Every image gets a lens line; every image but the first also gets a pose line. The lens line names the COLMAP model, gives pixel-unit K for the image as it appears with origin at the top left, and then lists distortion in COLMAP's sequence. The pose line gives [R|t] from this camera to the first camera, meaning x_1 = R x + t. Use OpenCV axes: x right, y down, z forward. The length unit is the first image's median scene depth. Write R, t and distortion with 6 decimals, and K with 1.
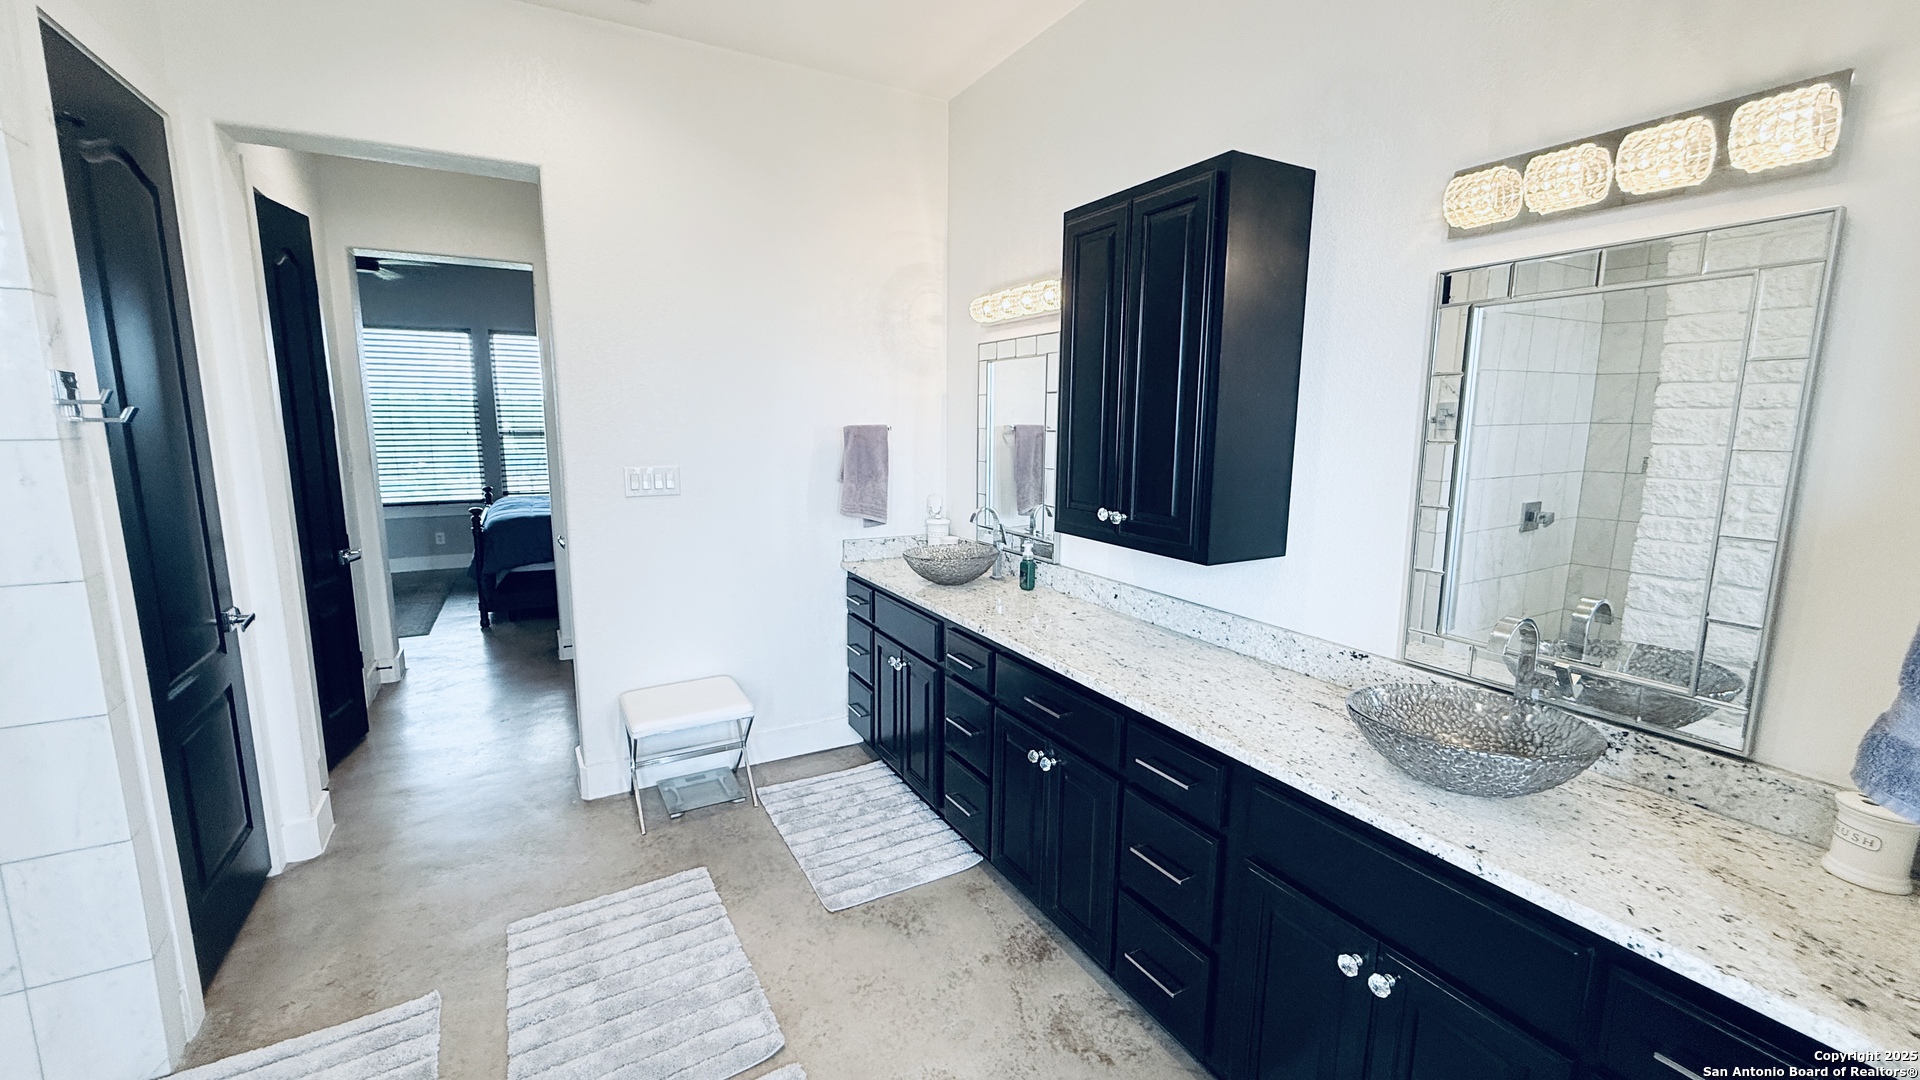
lens RADIAL K [[763.2, 0, 961.4], [0, 763.2, 531.1], [0, 0, 1]] dist [-0.002112, -0.000175]
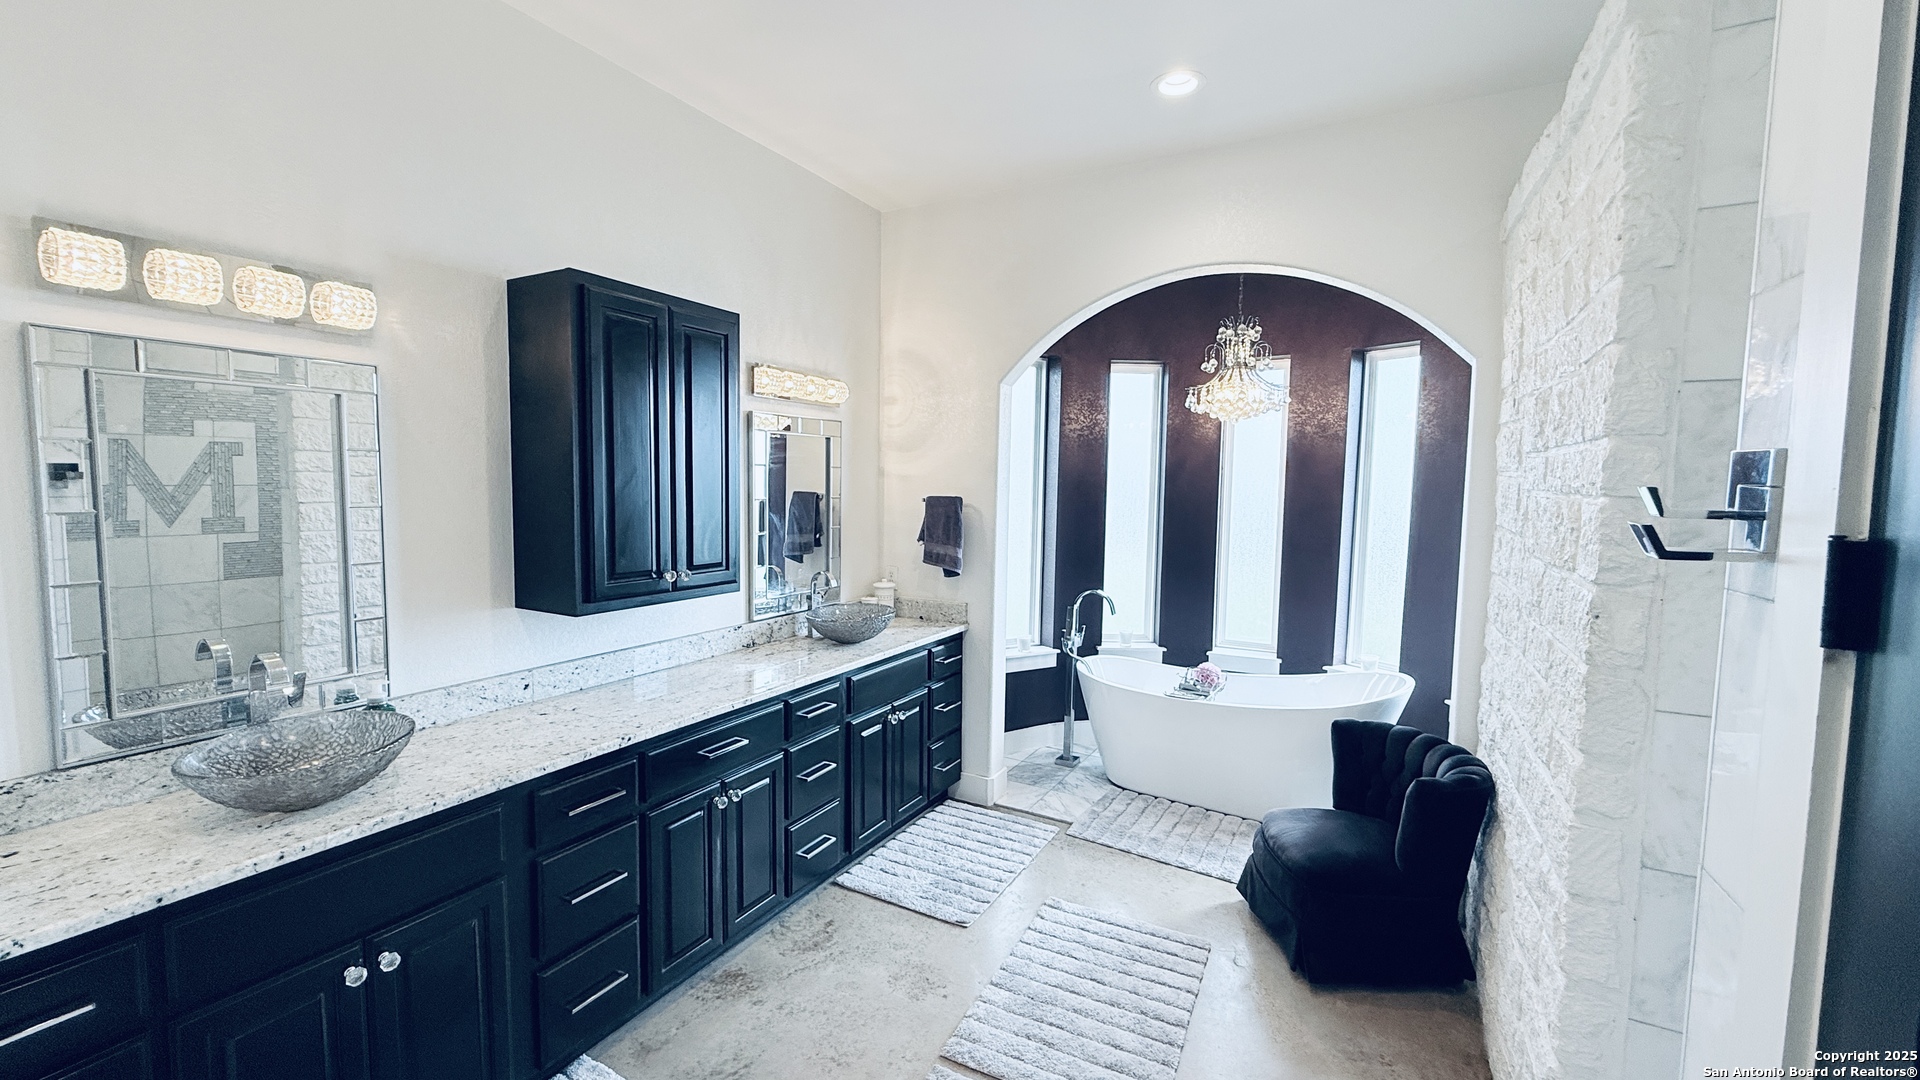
lens RADIAL K [[763.2, 0, 966.7], [0, 763.2, 544.6], [0, 0, 1]] dist [-0.002112, -0.000175]
pose [[-0.538320, -0.074334, 0.839456, -0.831933], [0.112512, 0.980846, 0.159006, -0.164955], [-0.835196, 0.180045, -0.519646, 1.039559]]
